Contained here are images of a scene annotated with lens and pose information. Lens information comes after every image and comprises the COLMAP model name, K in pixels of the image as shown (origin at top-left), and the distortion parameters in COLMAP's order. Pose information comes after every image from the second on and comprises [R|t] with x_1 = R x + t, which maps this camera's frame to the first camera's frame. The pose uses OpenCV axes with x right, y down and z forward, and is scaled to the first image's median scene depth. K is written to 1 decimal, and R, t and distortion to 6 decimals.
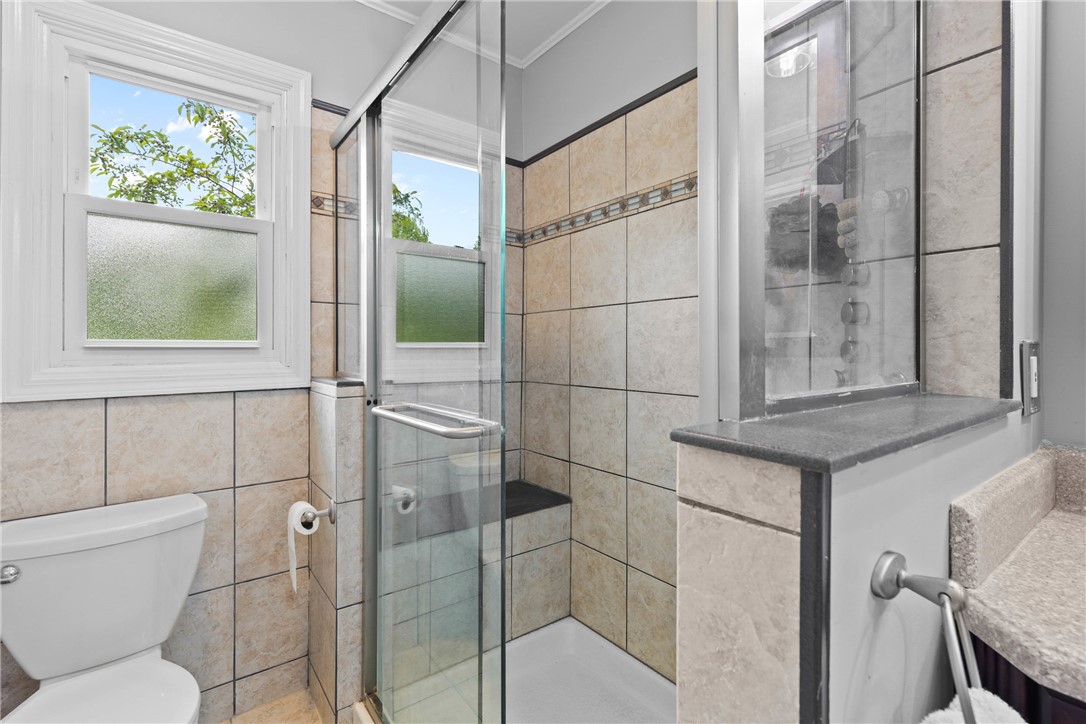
lens RADIAL K [[492.0, 0, 535.8], [0, 492.0, 356.6], [0, 0, 1]] dist [0.008077, -0.000151]
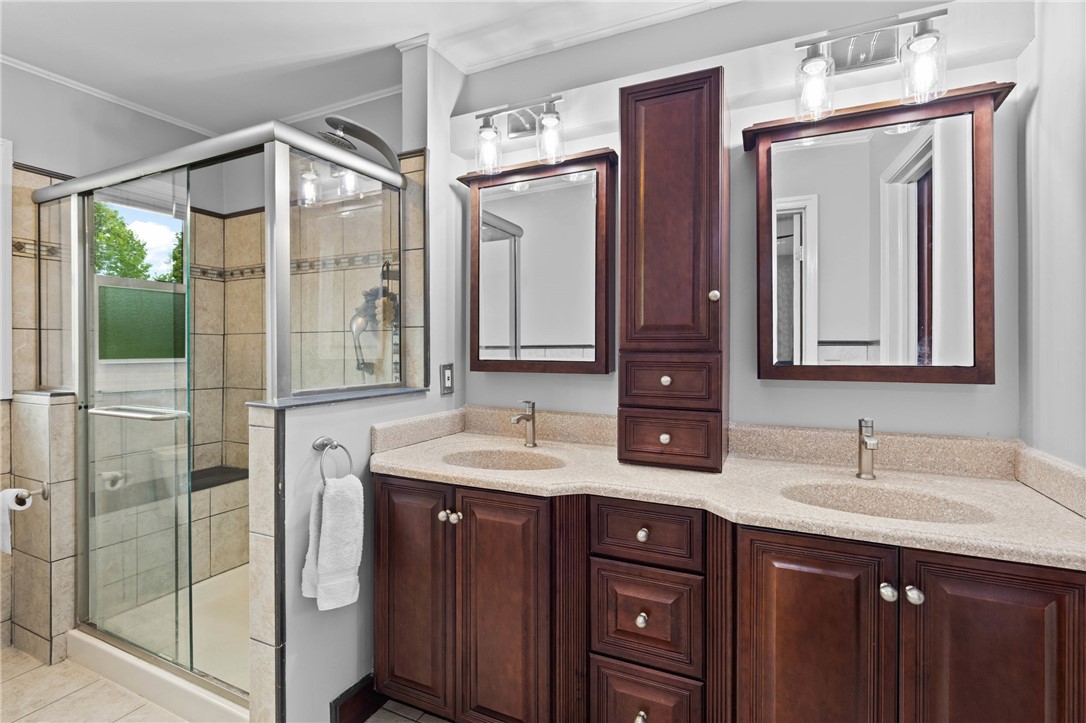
lens RADIAL K [[515.0, 0, 543.3], [0, 515.0, 352.9], [0, 0, 1]] dist [-0.004398, 0.001244]
pose [[0.887613, -0.005430, 0.460558, 0.123270], [0.008042, 0.999961, -0.003711, -0.036248], [-0.460520, 0.006998, 0.887622, -0.730767]]
